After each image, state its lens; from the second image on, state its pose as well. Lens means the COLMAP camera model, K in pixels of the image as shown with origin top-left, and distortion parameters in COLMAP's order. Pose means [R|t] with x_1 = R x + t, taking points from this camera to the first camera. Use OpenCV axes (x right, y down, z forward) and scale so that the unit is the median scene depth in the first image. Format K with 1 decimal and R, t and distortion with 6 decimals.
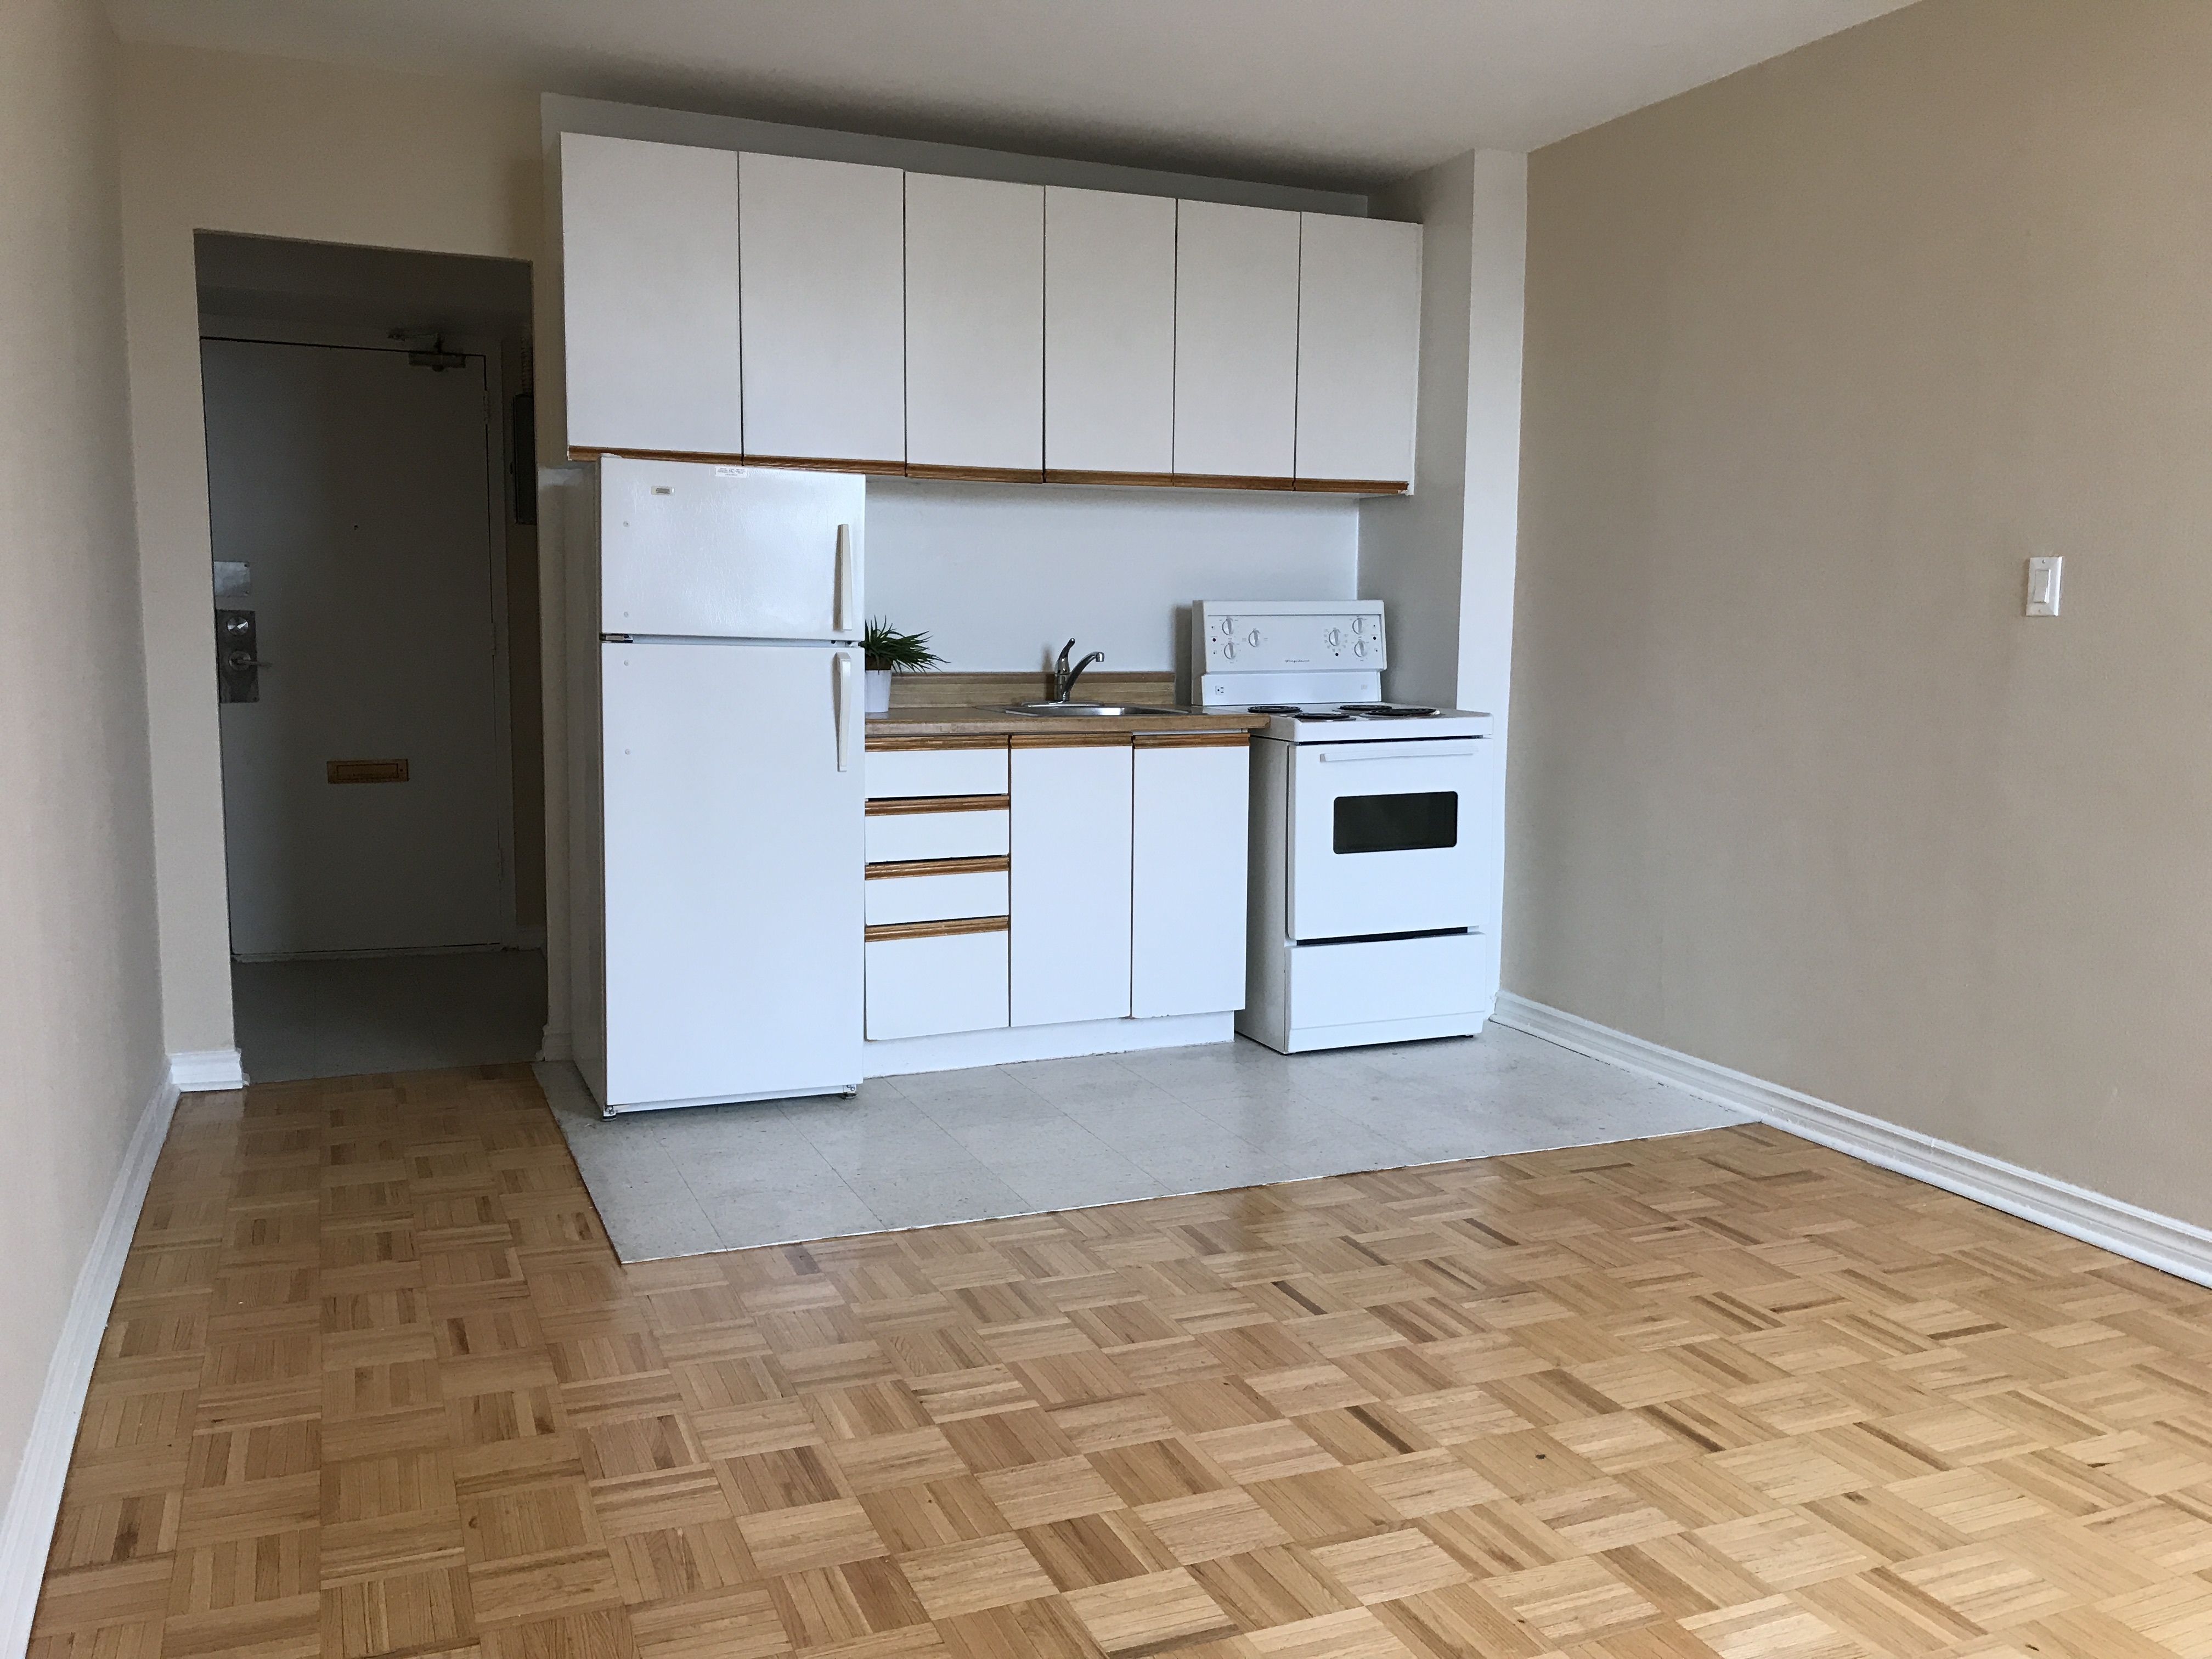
lens RADIAL K [[1851.1, 0, 1106.0], [0, 1851.1, 829.5], [0, 0, 1]] dist [0.067083, -0.145925]
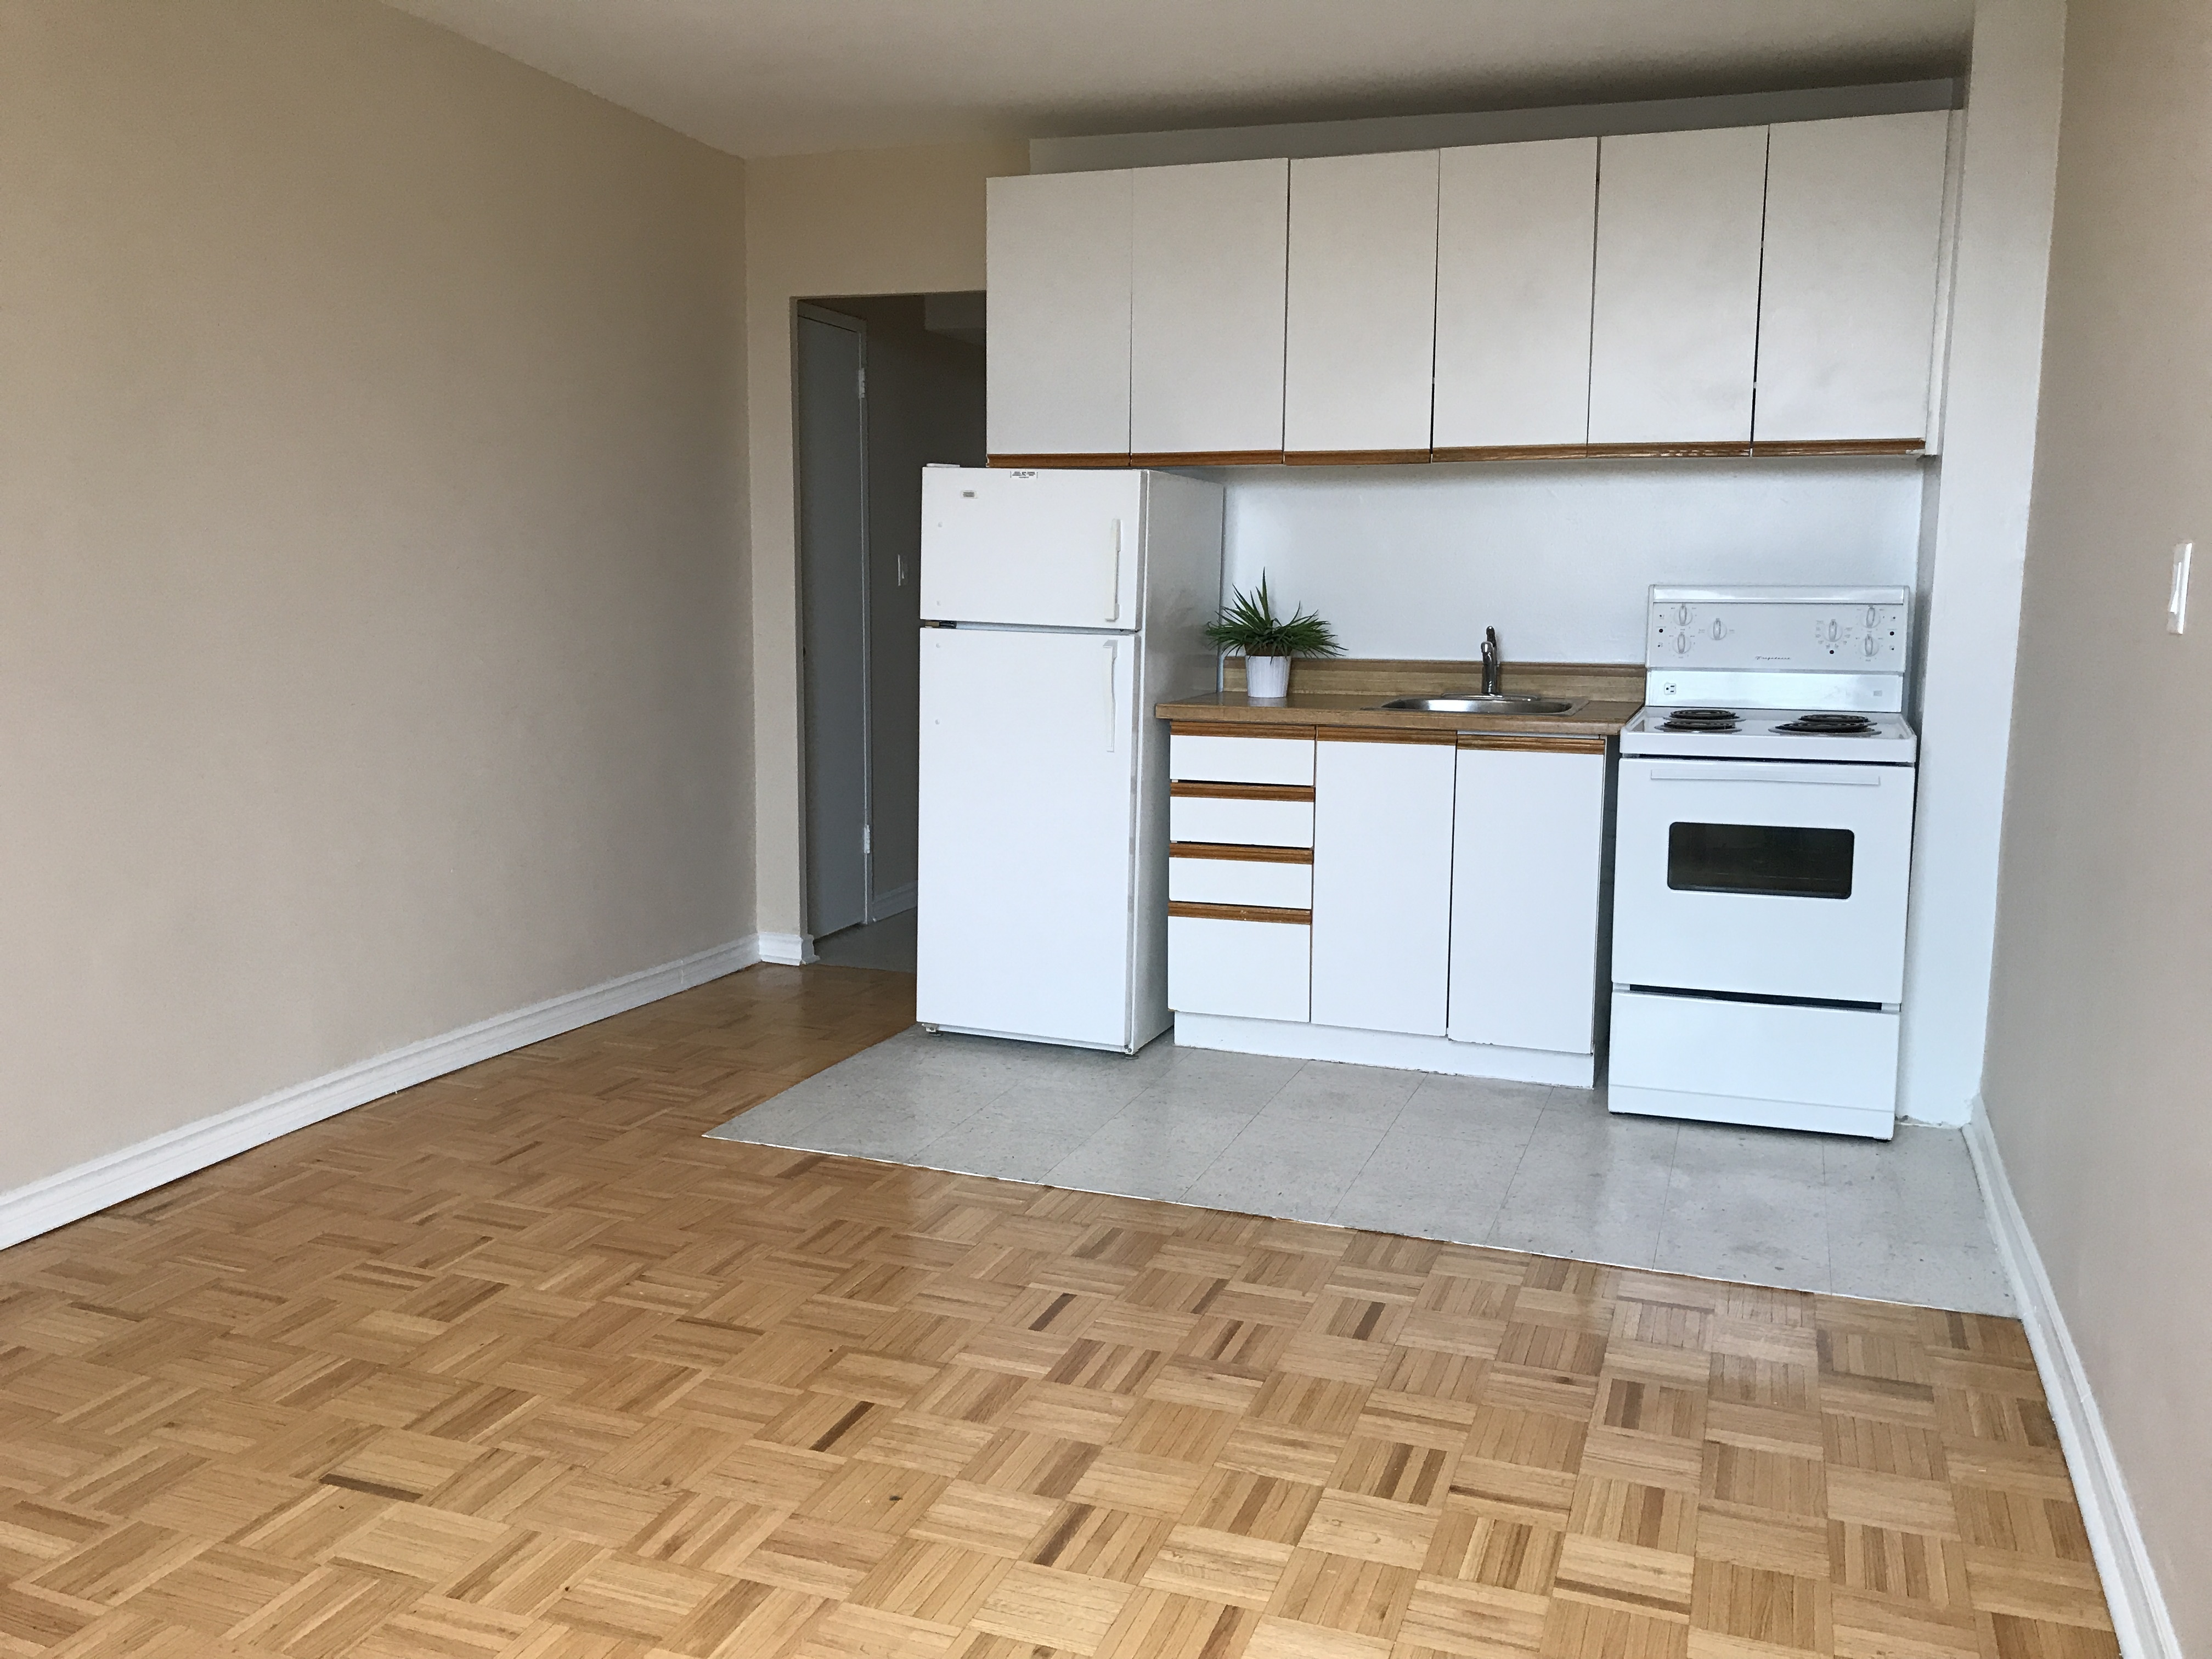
lens RADIAL K [[1851.1, 0, 1106.0], [0, 1851.1, 829.5], [0, 0, 1]] dist [0.067083, -0.145925]
pose [[0.713961, 0.096154, -0.693552, 0.632094], [-0.079979, 0.995242, 0.055647, -0.048351], [0.695603, 0.015740, 0.718254, 0.248551]]
